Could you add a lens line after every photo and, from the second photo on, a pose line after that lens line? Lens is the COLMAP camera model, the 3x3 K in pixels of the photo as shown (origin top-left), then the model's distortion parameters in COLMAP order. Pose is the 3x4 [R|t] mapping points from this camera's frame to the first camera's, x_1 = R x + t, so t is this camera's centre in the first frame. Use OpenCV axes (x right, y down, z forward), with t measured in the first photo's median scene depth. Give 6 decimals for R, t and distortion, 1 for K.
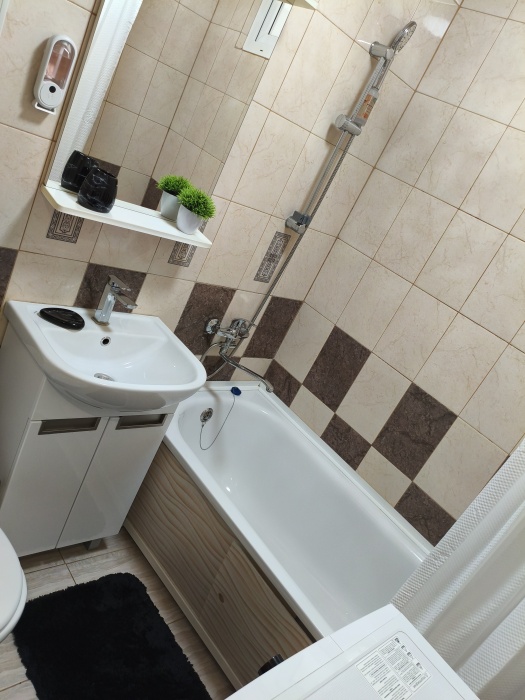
lens RADIAL K [[534.3, 0, 238.3], [0, 534.3, 349.5], [0, 0, 1]] dist [0.047070, -0.091938]
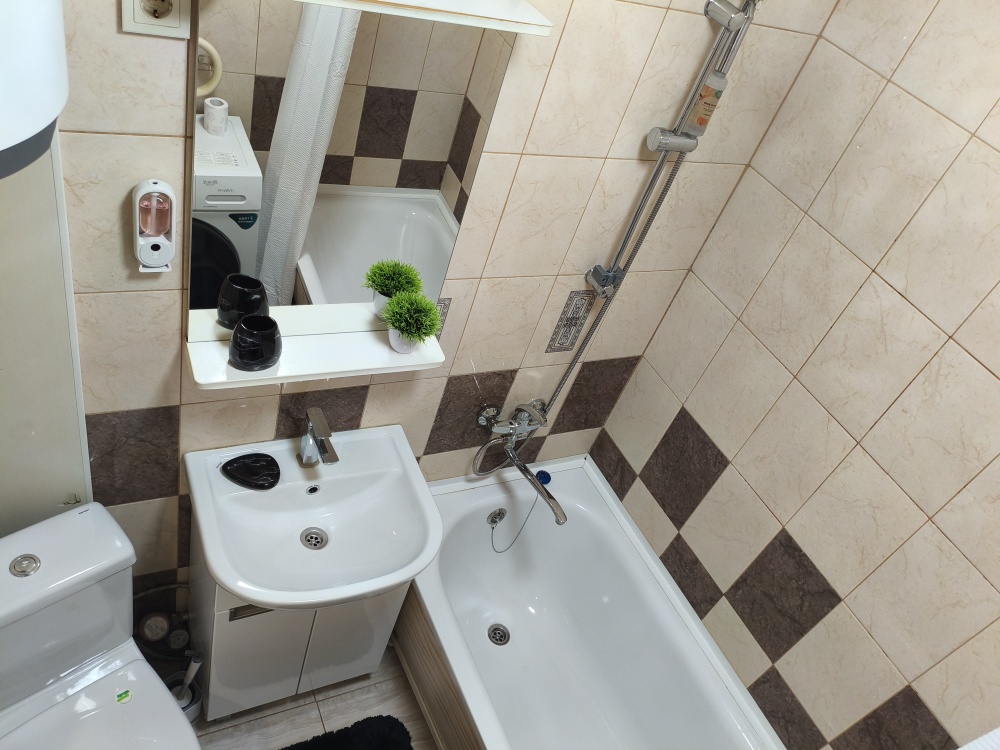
lens RADIAL K [[763.3, 0, 471.7], [0, 763.3, 373.8], [0, 0, 1]] dist [0.047070, -0.091938]
pose [[0.954807, 0.031161, -0.295590, 0.233192], [0.041884, 0.970460, 0.237598, -0.348829], [0.294262, -0.239241, 0.925297, 0.084004]]
